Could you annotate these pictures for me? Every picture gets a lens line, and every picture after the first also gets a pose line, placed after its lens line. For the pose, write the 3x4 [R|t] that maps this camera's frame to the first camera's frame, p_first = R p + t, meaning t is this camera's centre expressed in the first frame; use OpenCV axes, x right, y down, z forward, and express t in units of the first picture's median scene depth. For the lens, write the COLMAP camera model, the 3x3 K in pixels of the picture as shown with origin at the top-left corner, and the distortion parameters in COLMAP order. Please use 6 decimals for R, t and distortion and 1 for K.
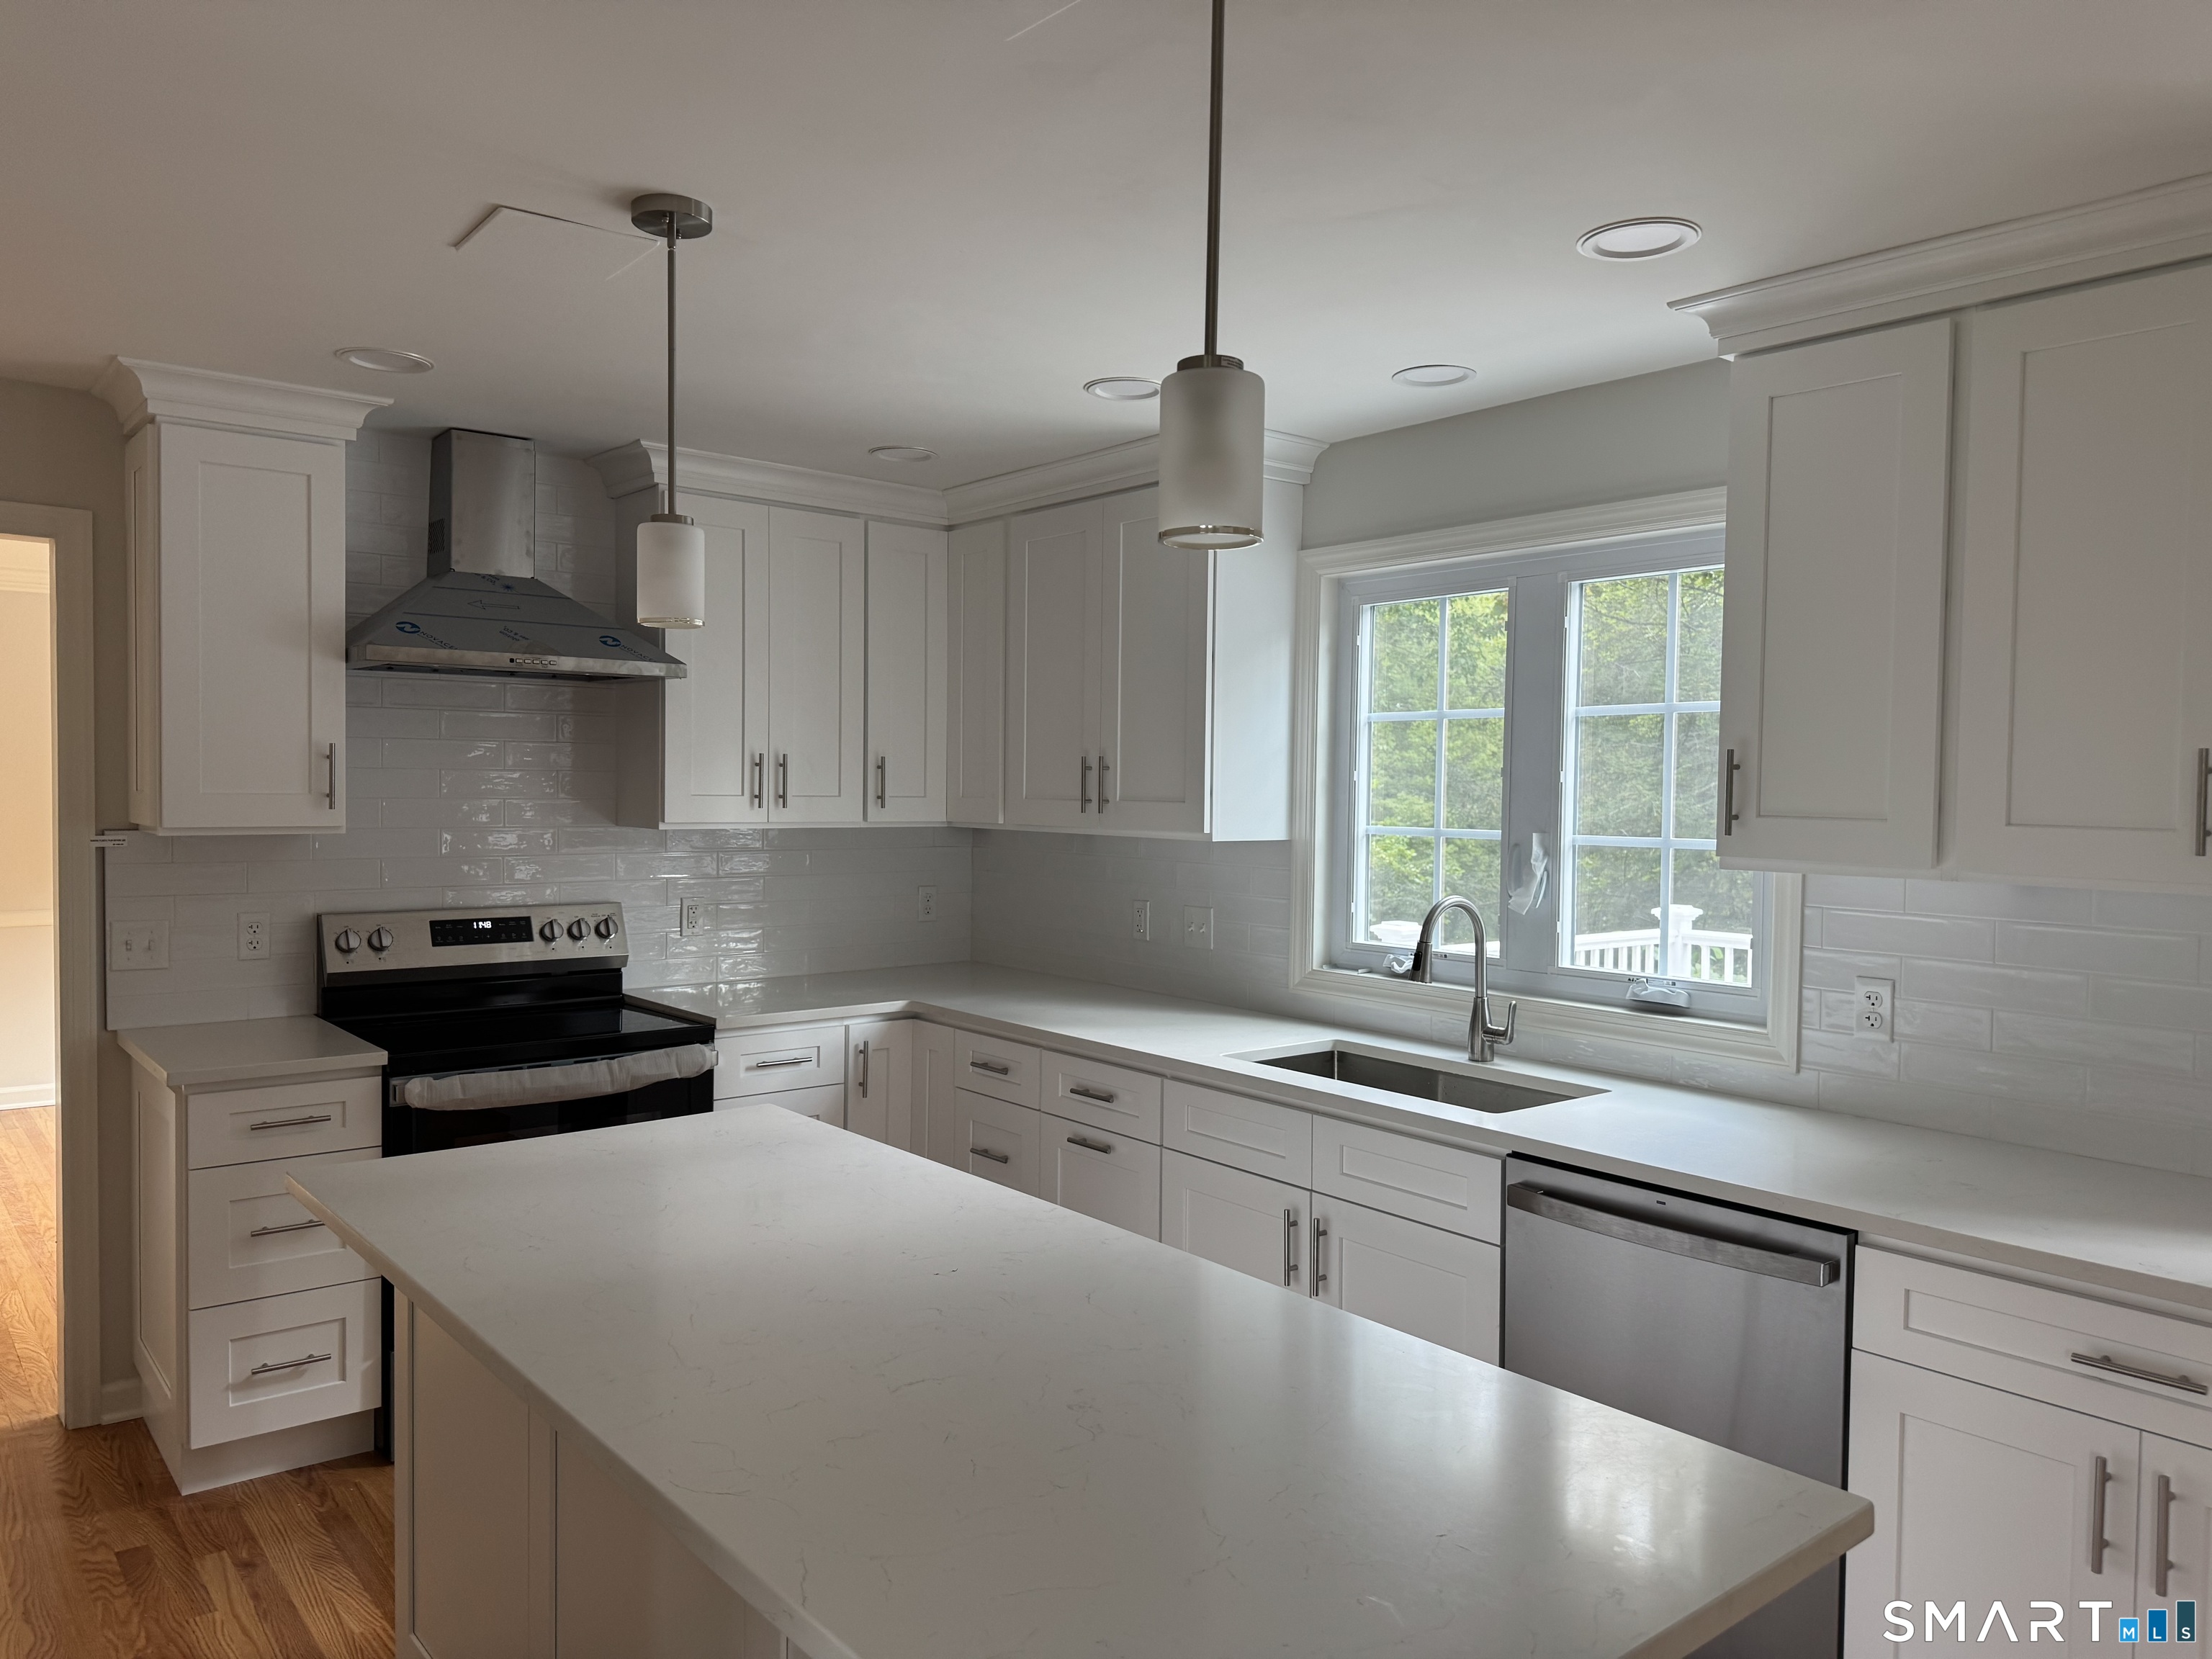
lens RADIAL K [[1564.4, 0, 1092.2], [0, 1564.4, 833.9], [0, 0, 1]] dist [0.046869, -0.078047]
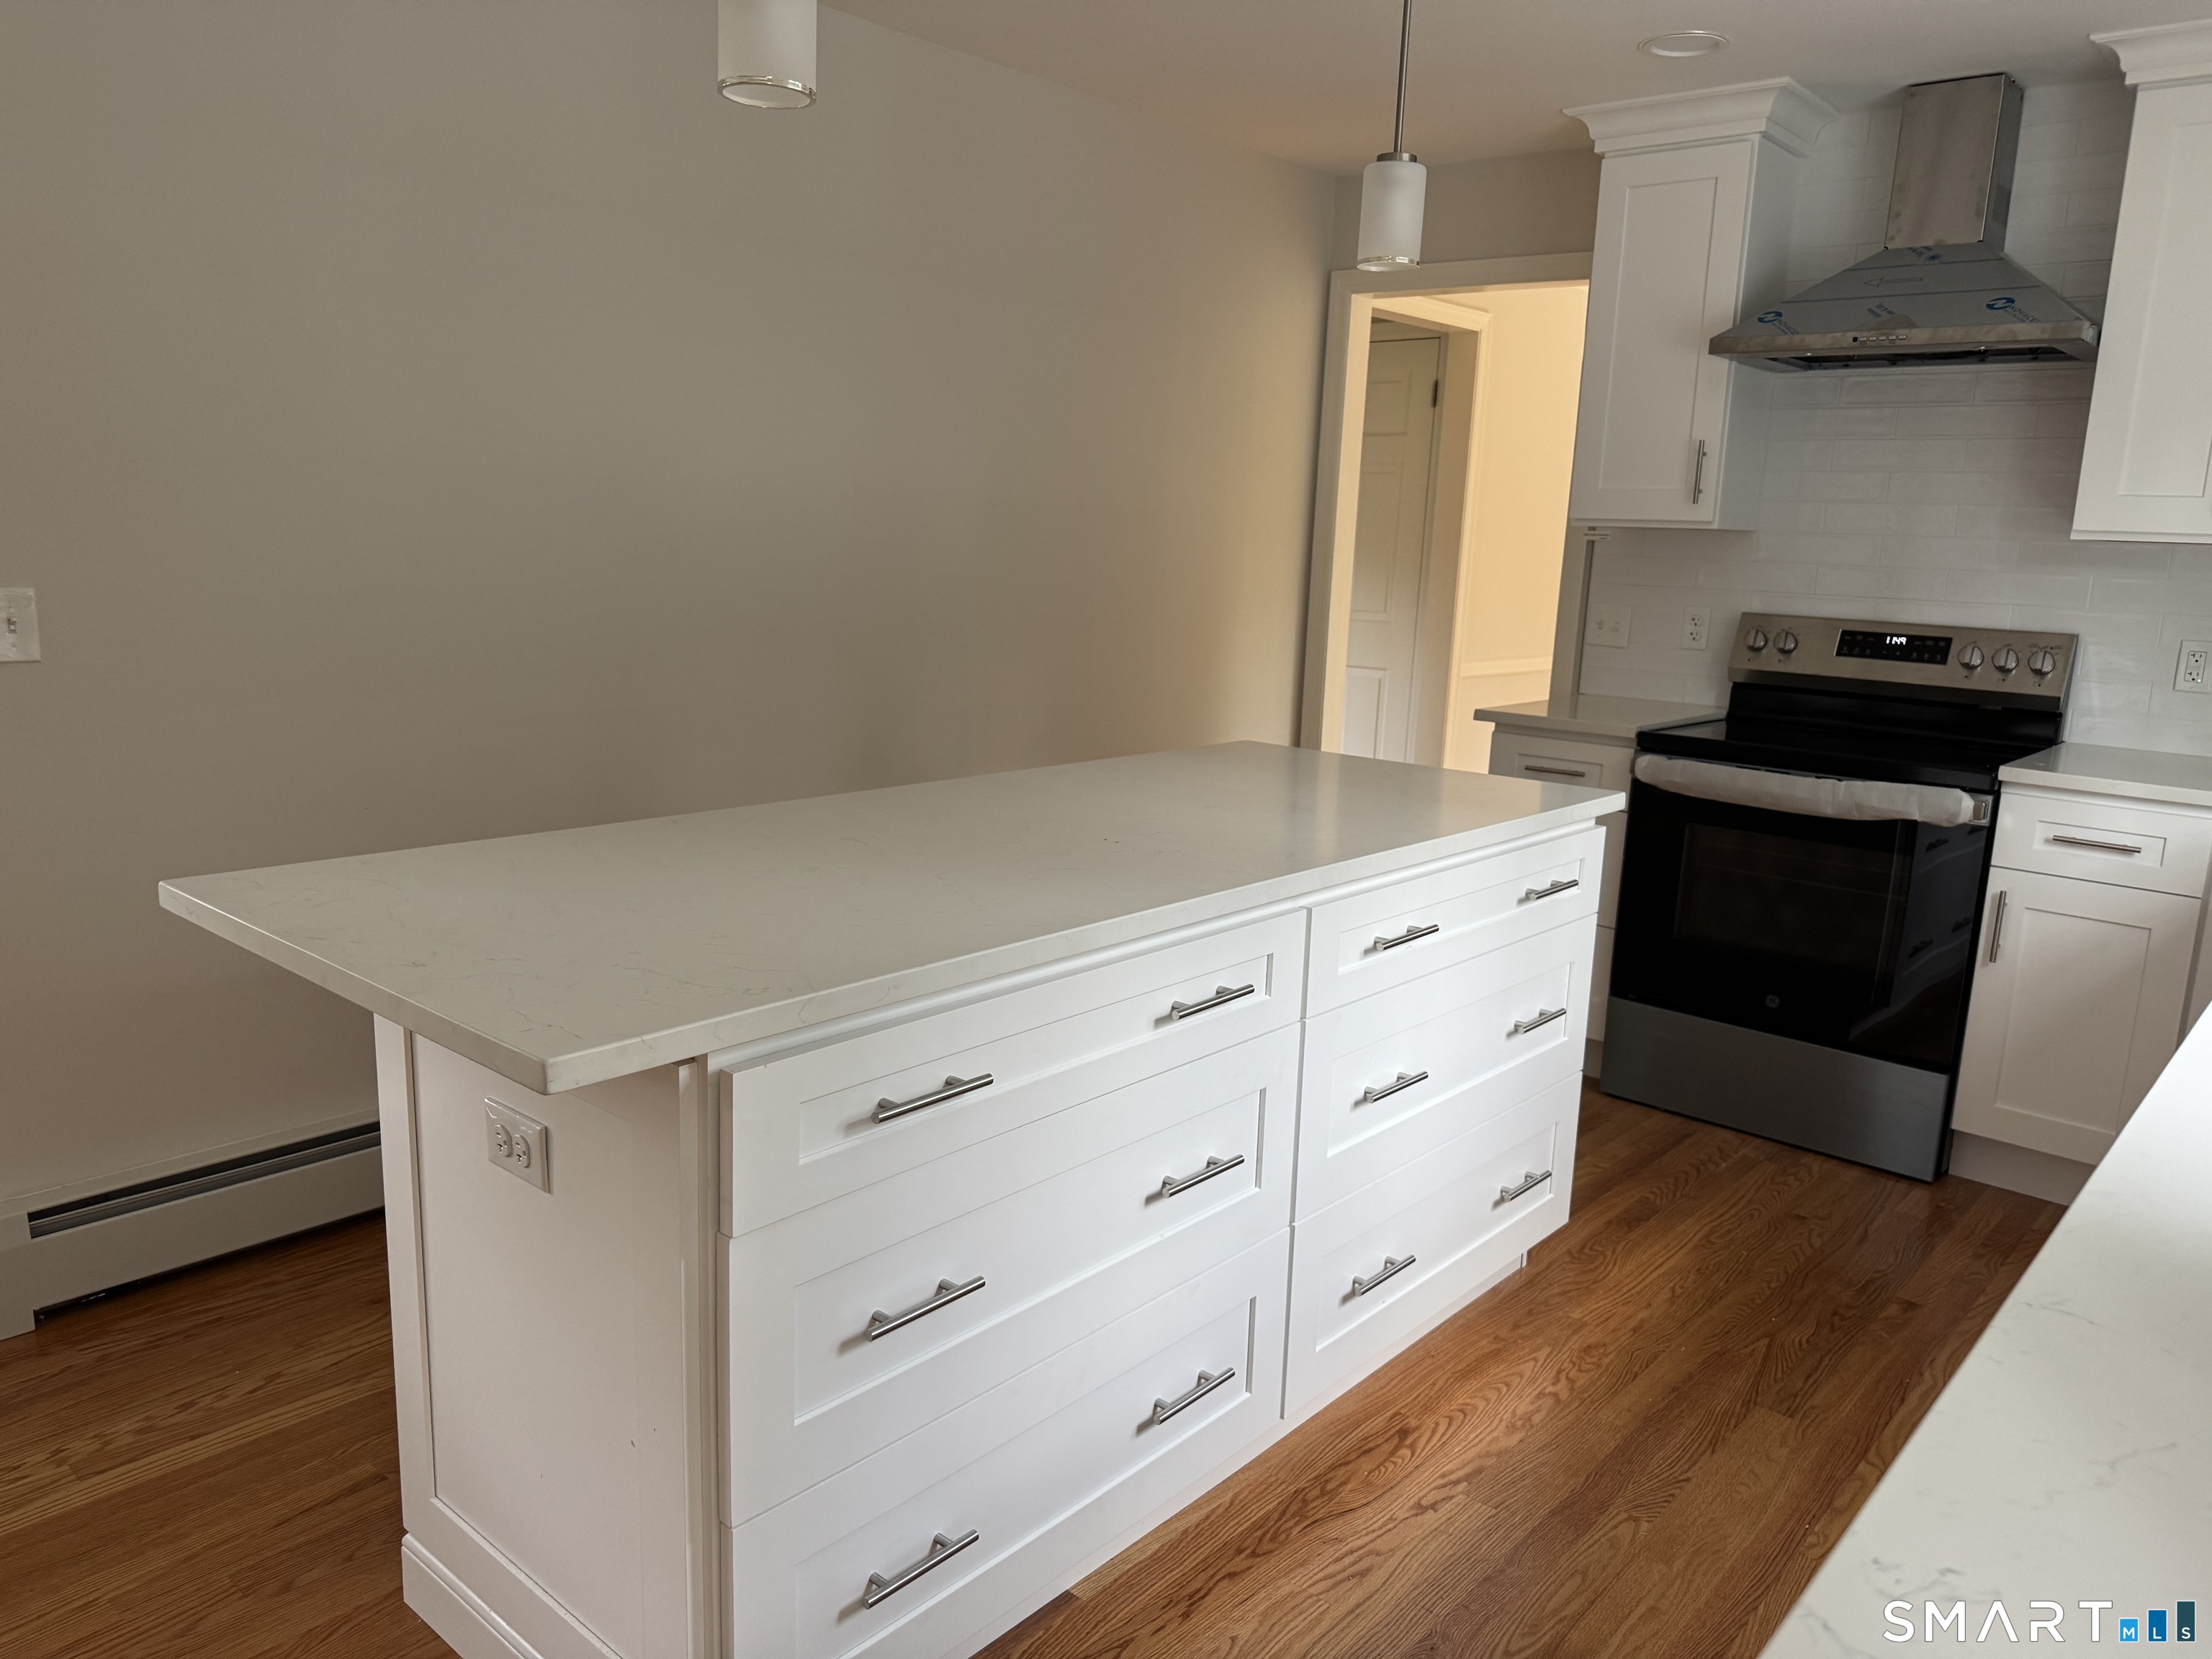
lens RADIAL K [[1564.4, 0, 1105.4], [0, 1564.4, 822.8], [0, 0, 1]] dist [0.046869, -0.078047]
pose [[0.163958, 0.180276, -0.969855, 0.466719], [-0.066631, 0.982938, 0.171444, 0.035900], [0.984214, 0.036512, 0.173173, 0.387990]]
